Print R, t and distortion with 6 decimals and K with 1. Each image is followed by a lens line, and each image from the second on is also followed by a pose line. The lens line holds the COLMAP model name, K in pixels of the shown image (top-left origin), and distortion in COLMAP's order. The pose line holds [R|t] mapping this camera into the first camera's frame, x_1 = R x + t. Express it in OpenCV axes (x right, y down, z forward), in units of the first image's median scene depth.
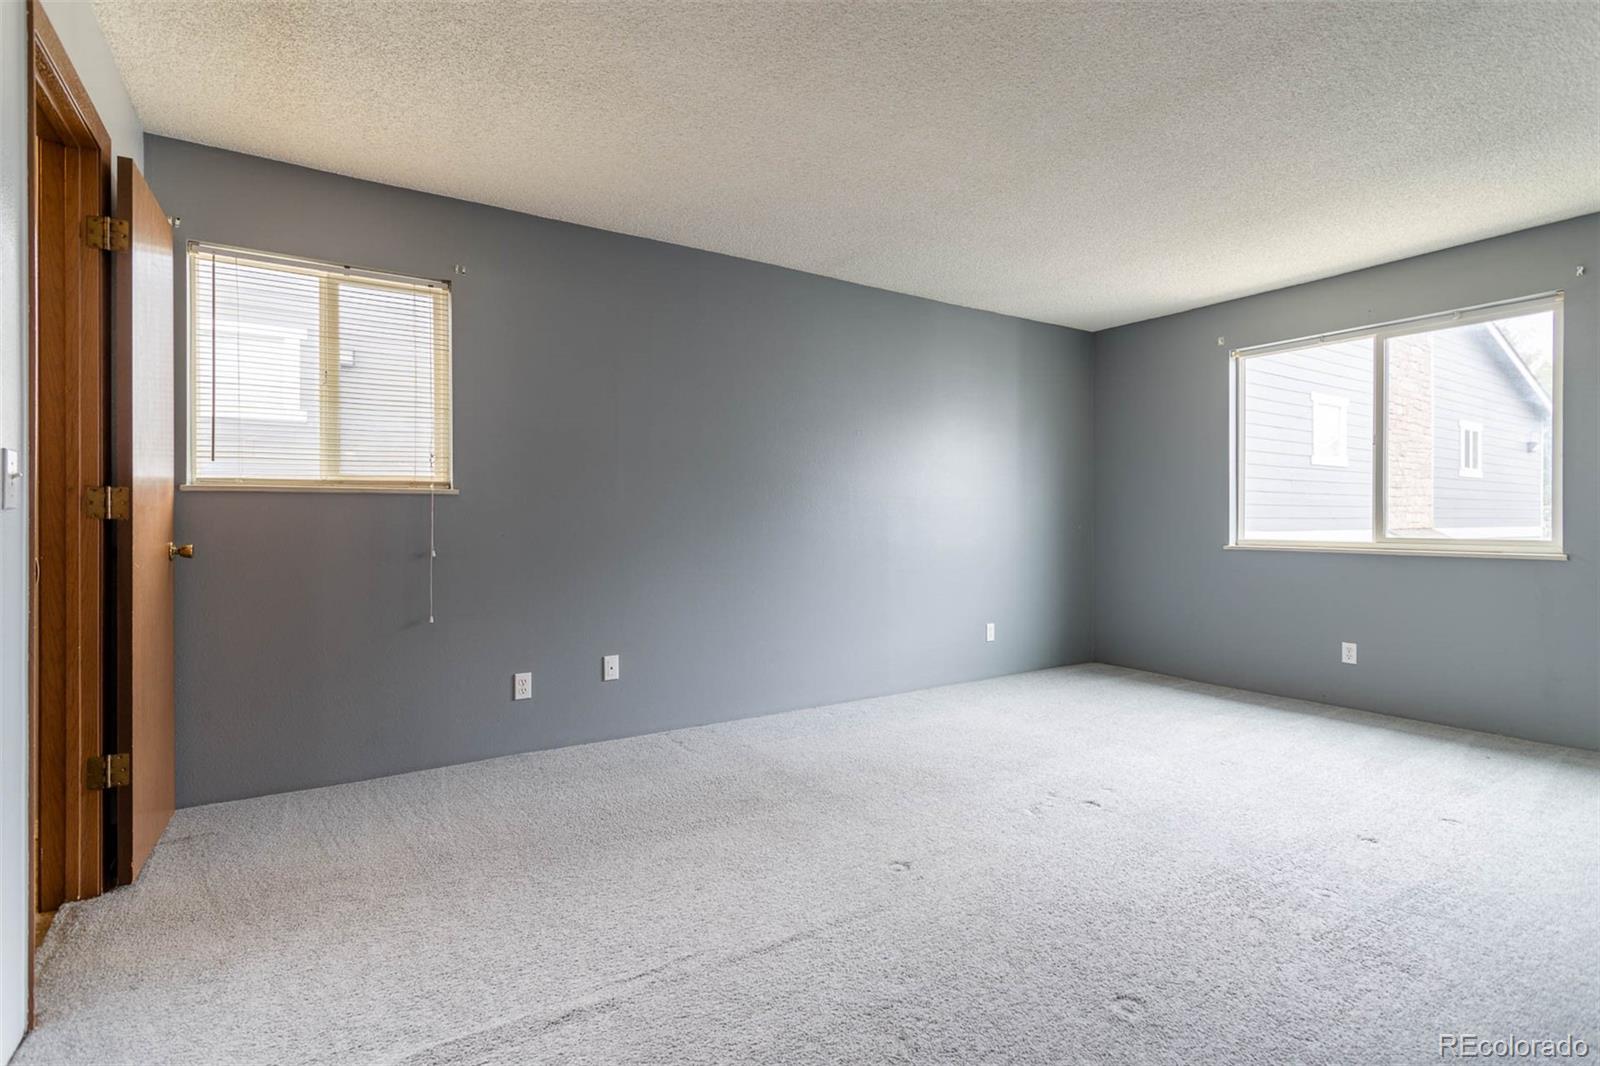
lens RADIAL K [[751.5, 0, 794.6], [0, 751.5, 521.4], [0, 0, 1]] dist [-0.000393, 0.000063]
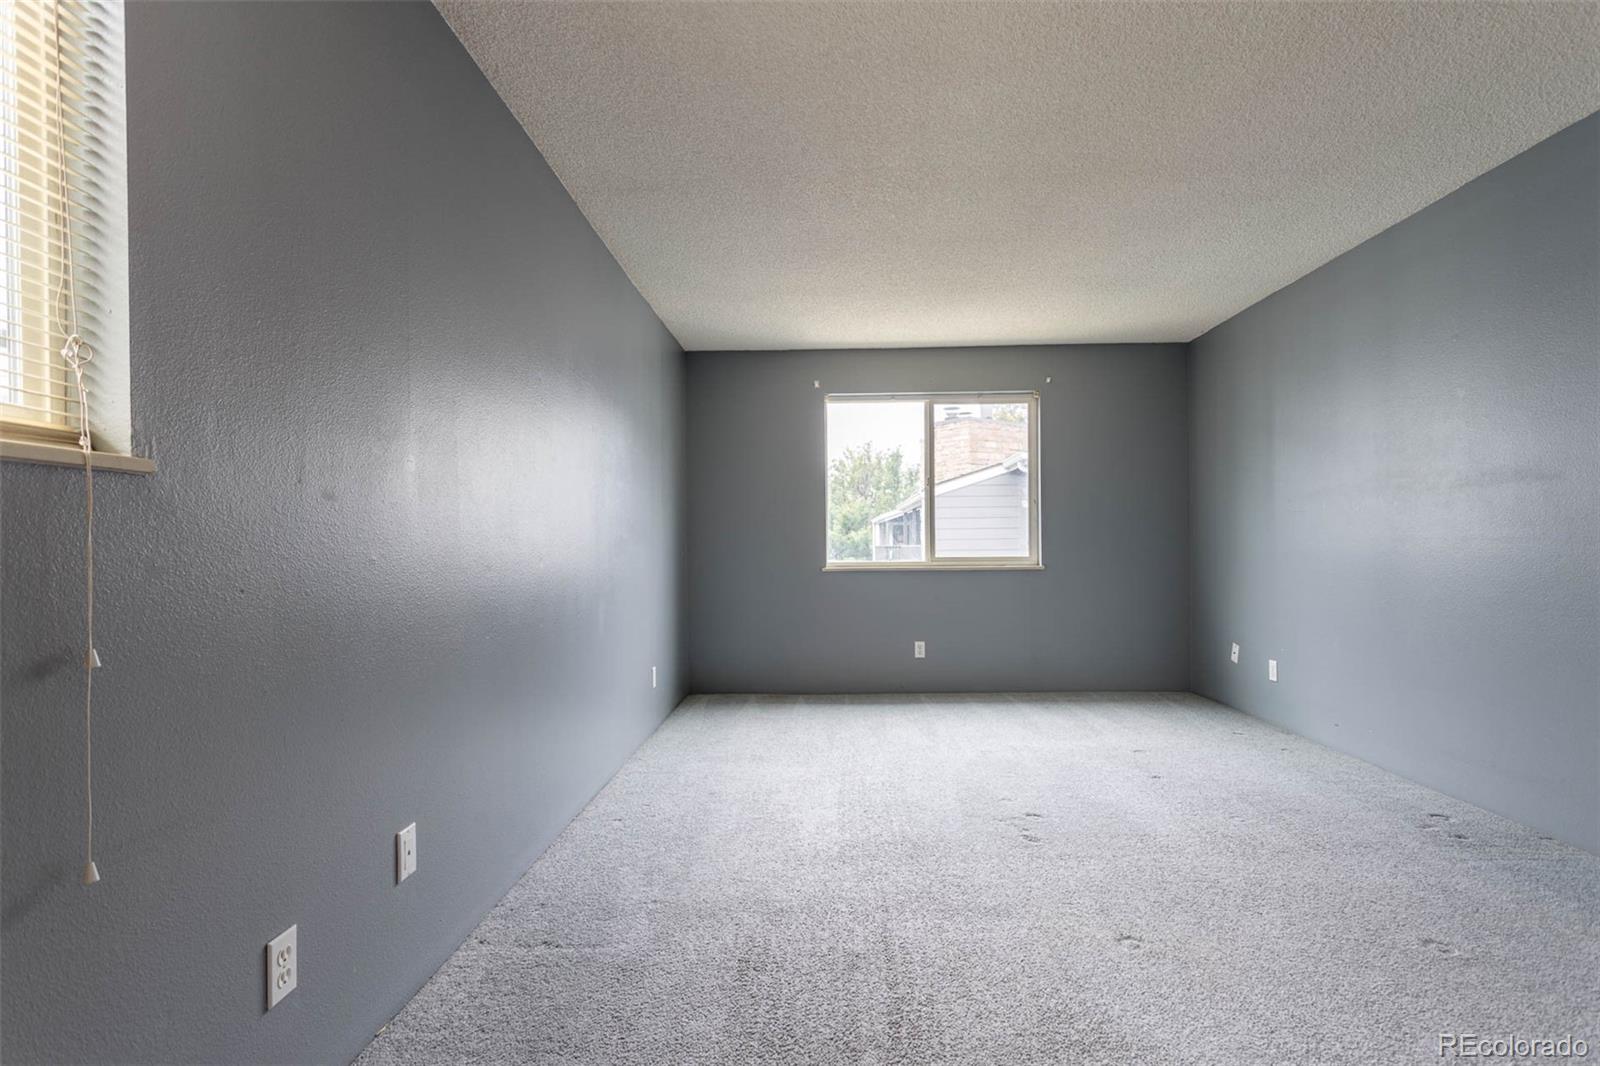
lens RADIAL K [[767.2, 0, 793.9], [0, 767.2, 544.2], [0, 0, 1]] dist [0.002413, 0.000401]
pose [[0.570578, -0.004633, 0.821230, -0.442223], [0.011992, 0.999924, -0.002691, -0.000531], [-0.821156, 0.011384, 0.570591, 0.440625]]
